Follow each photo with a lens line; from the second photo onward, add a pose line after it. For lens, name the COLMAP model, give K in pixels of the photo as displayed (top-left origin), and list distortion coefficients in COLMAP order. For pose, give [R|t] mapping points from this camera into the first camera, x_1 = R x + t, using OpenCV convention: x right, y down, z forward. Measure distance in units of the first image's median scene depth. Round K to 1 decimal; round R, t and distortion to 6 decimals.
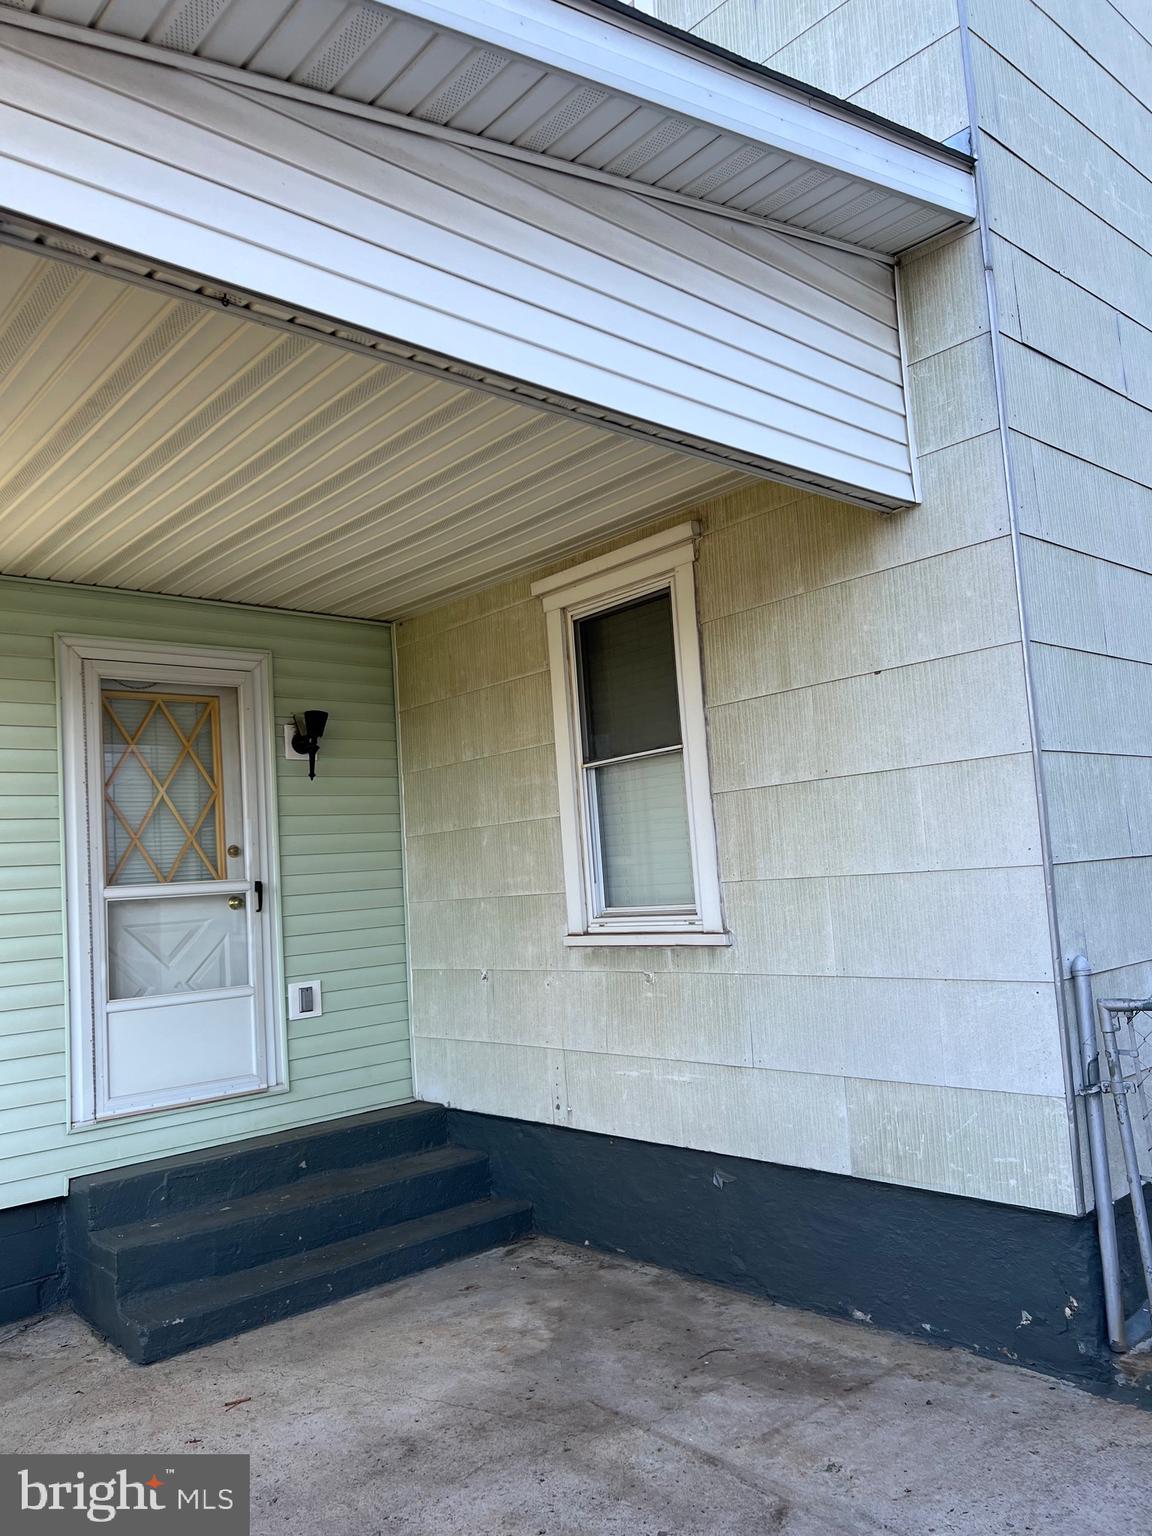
lens RADIAL K [[1154.0, 0, 574.7], [0, 1154.0, 771.5], [0, 0, 1]] dist [0.059520, -0.074121]
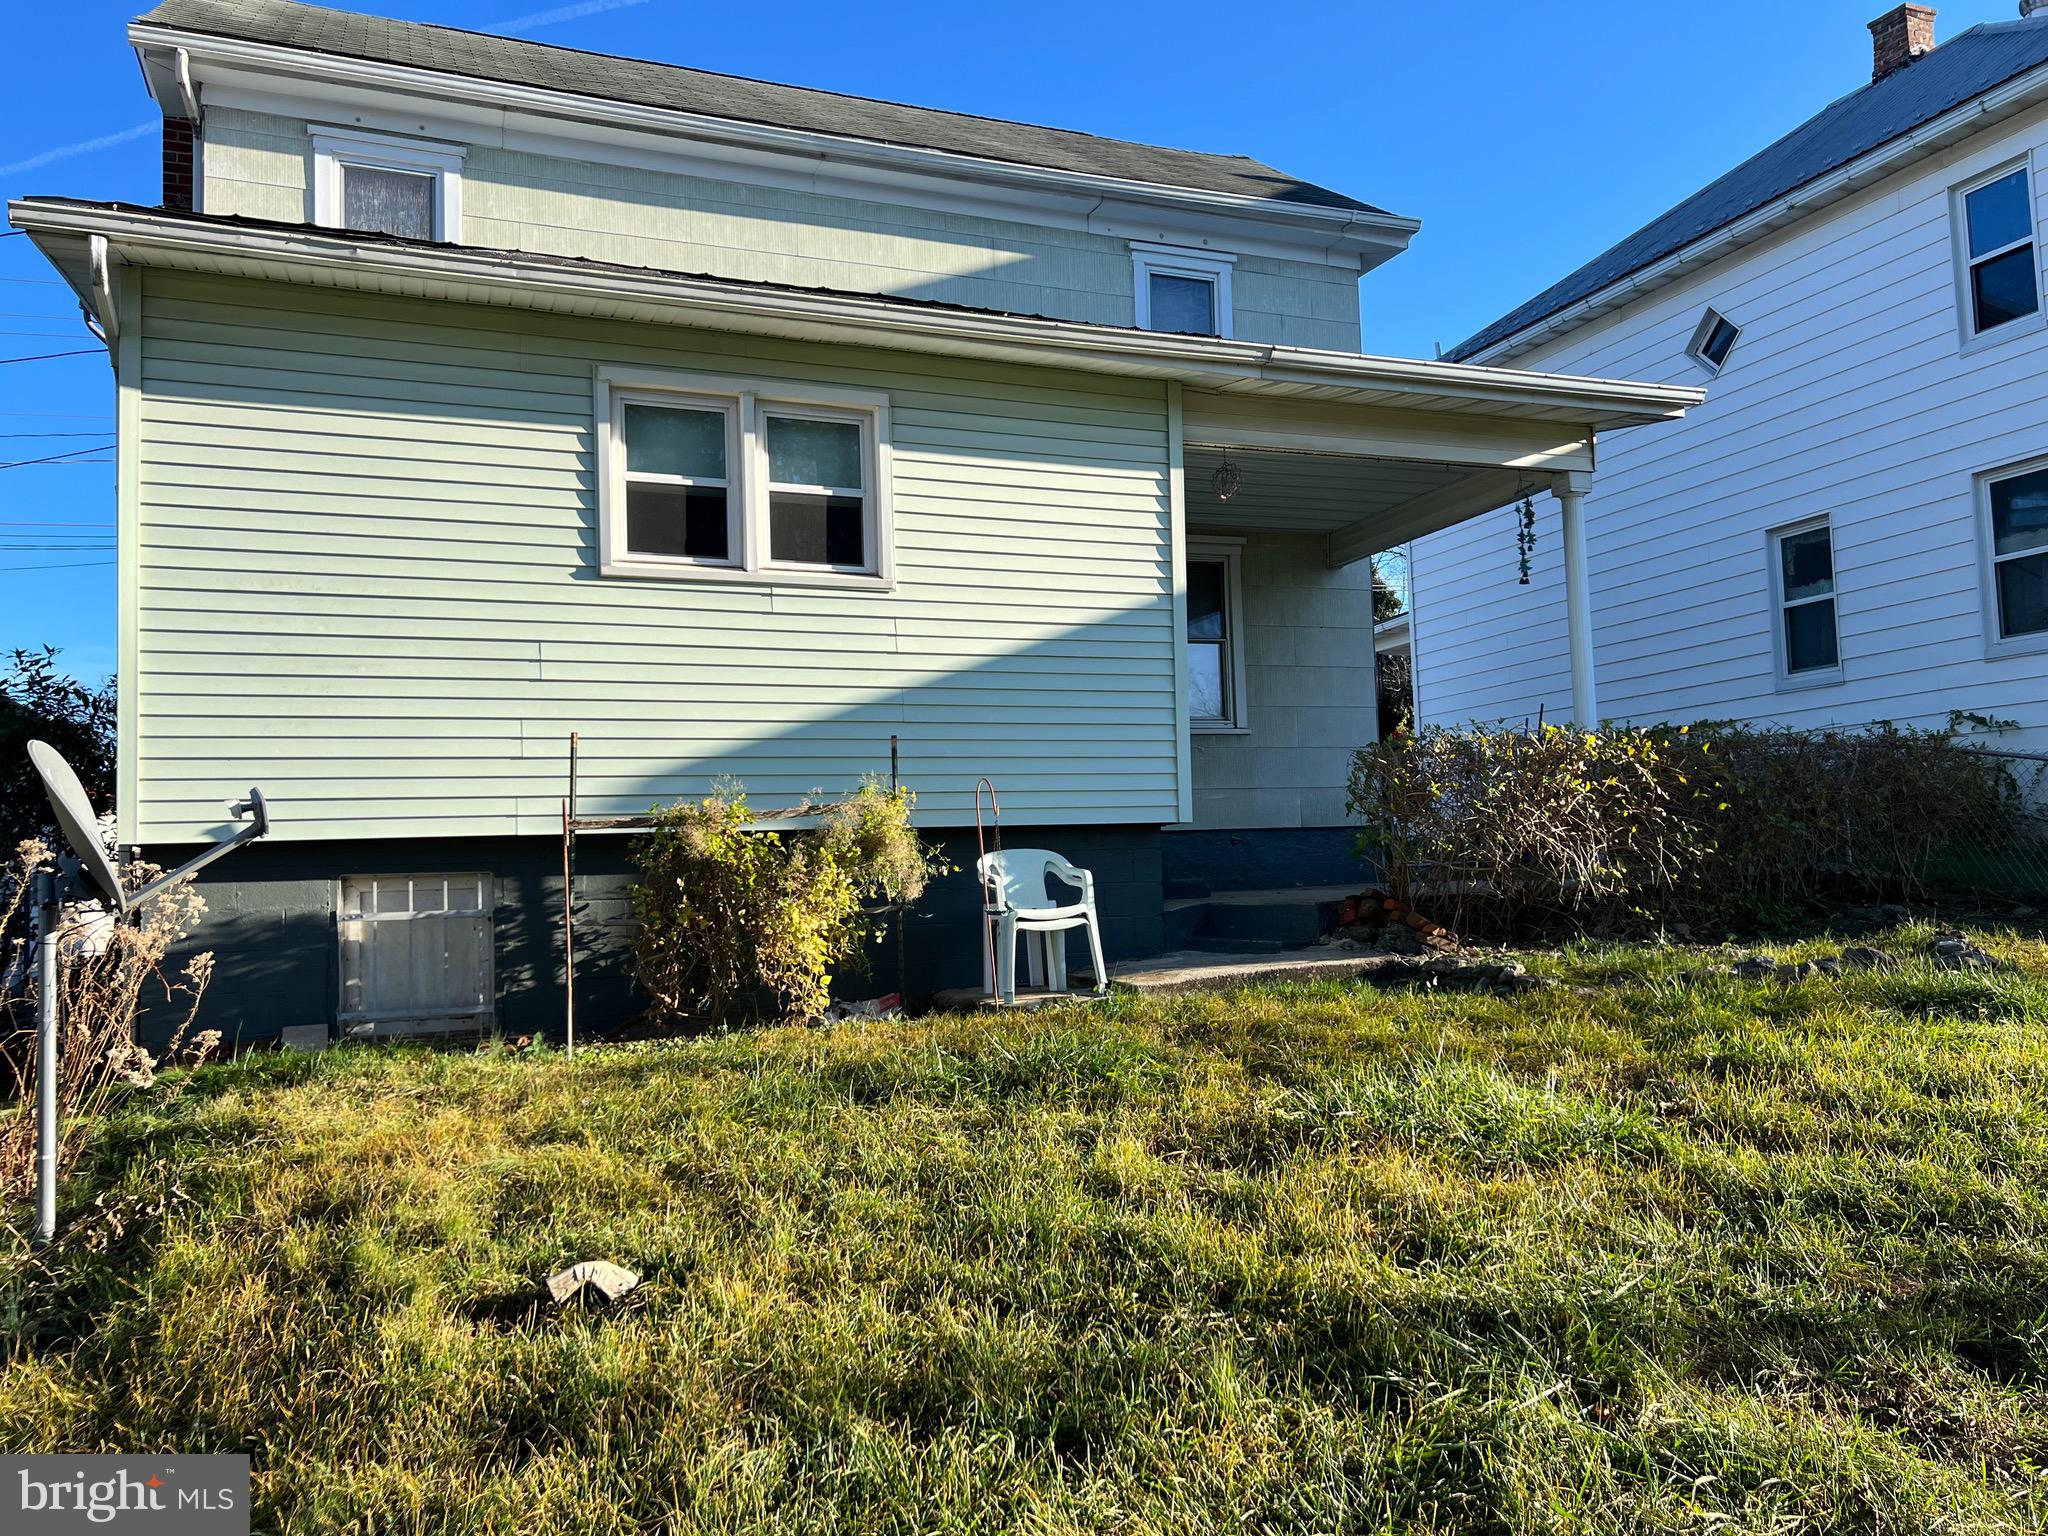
lens RADIAL K [[1538.6, 0, 1036.1], [0, 1538.6, 785.0], [0, 0, 1]] dist [0.059520, -0.074121]
pose [[0.339252, 0.109185, 0.934337, -2.527584], [-0.079852, 0.992999, -0.087047, 0.494970], [-0.937300, -0.045078, 0.345596, 0.341740]]
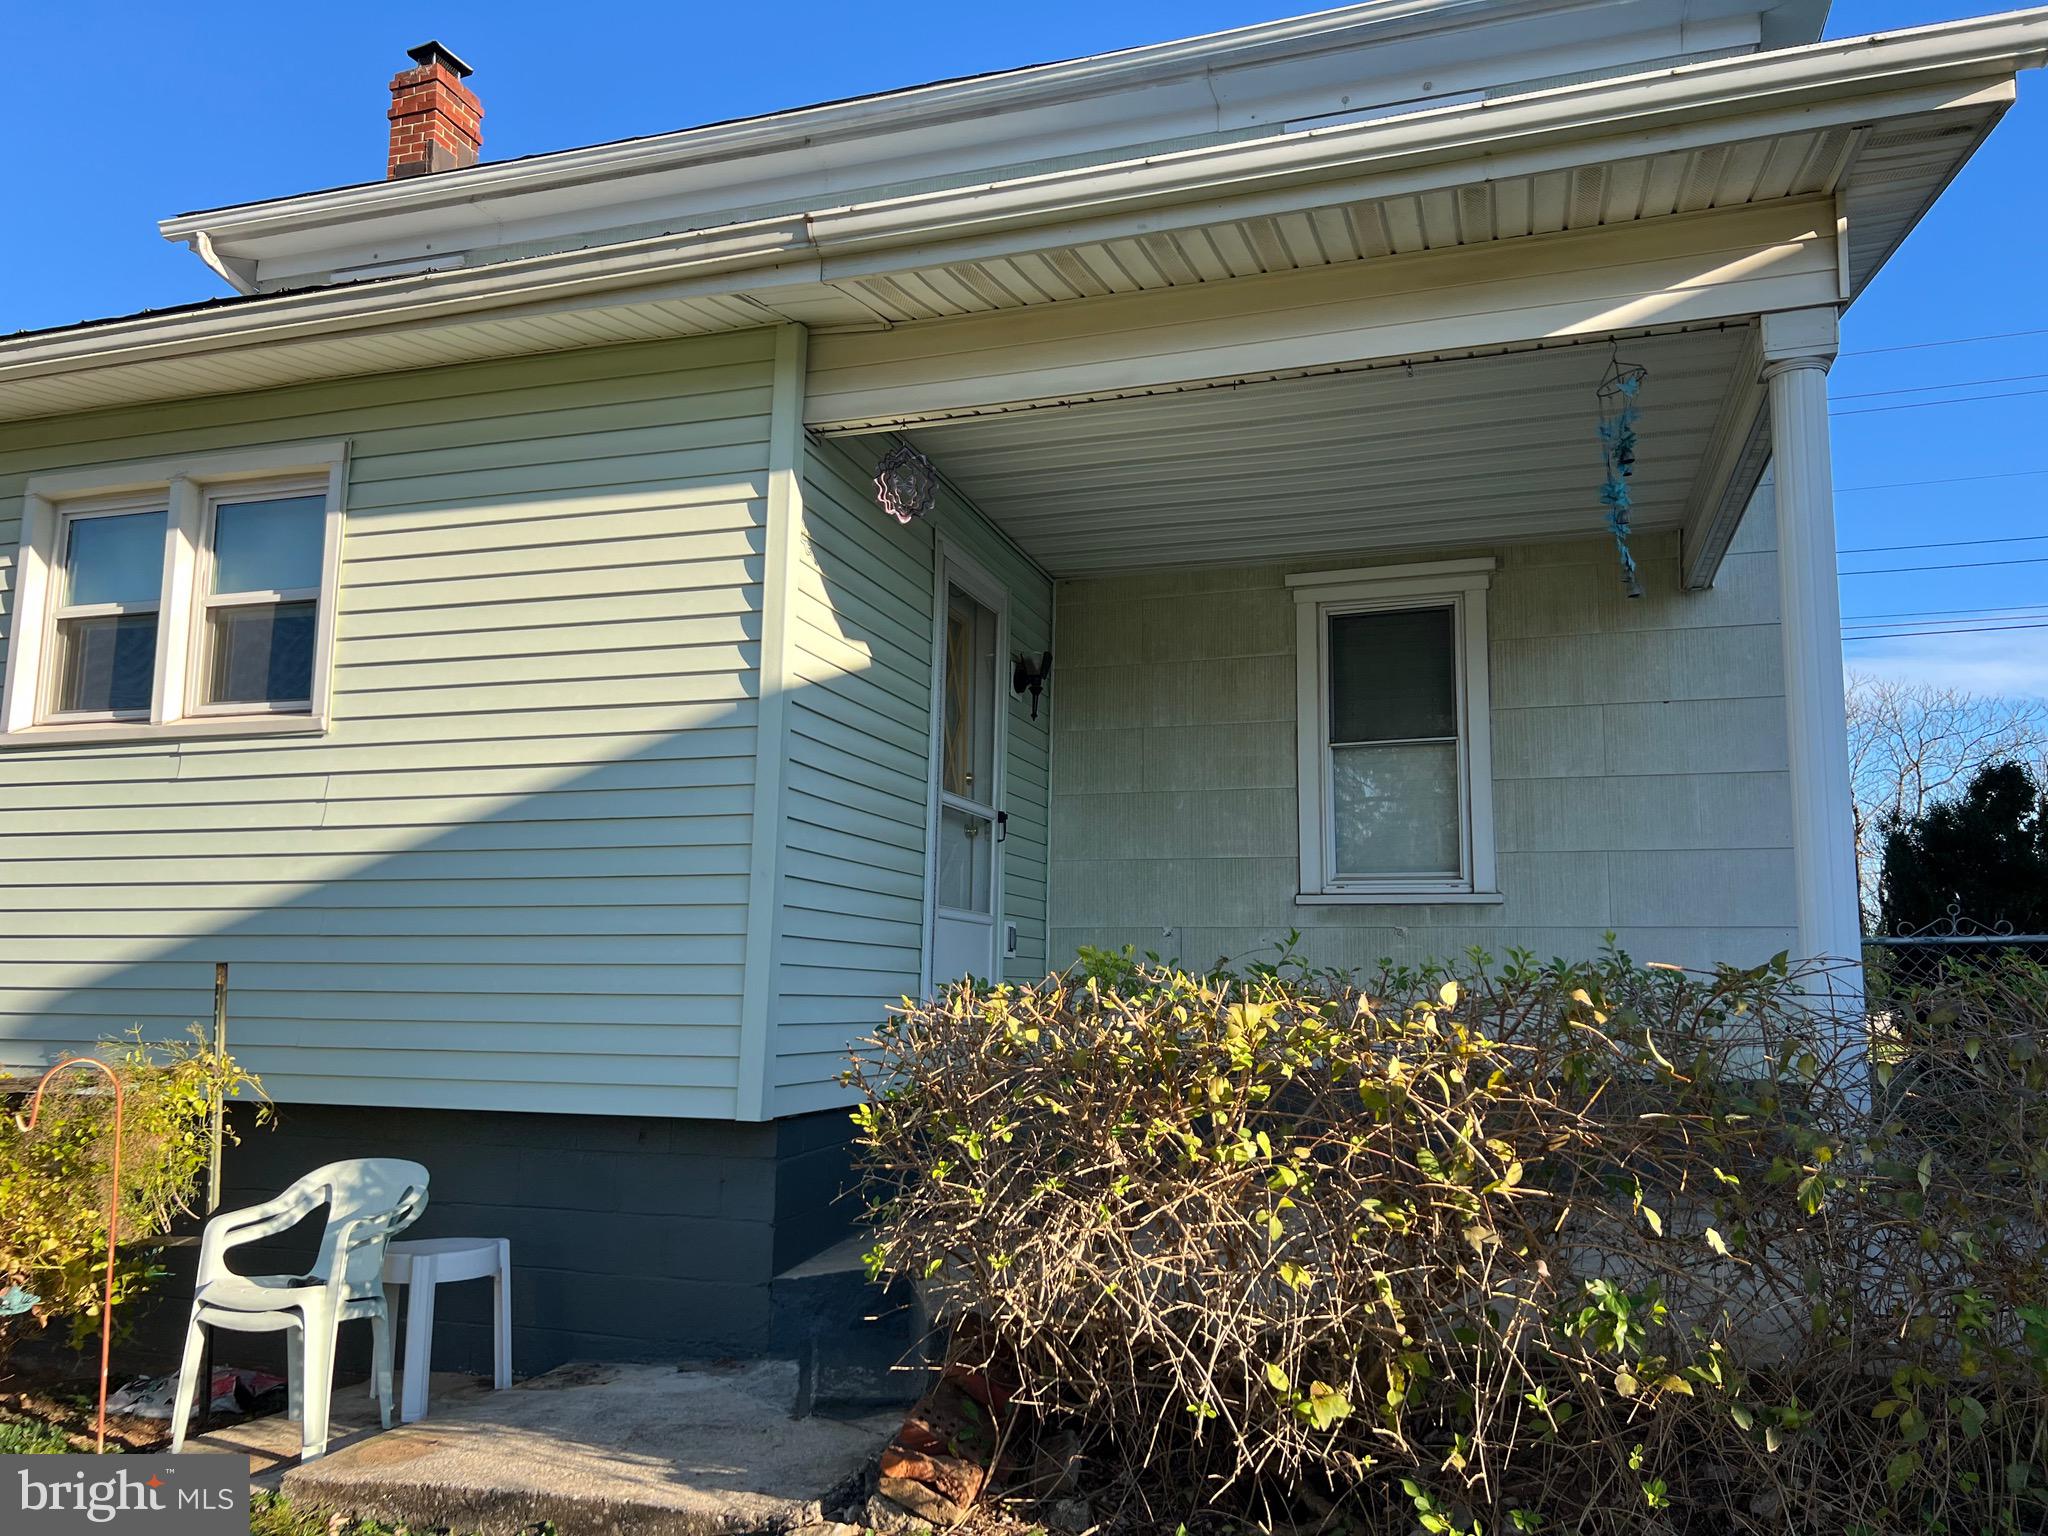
lens RADIAL K [[1538.6, 0, 1024.2], [0, 1538.6, 767.0], [0, 0, 1]] dist [0.059520, -0.074121]
pose [[0.861058, 0.143858, 0.487733, -1.044782], [-0.114350, 0.989361, -0.089938, 0.197949], [-0.495482, 0.021670, 0.868348, -0.164112]]
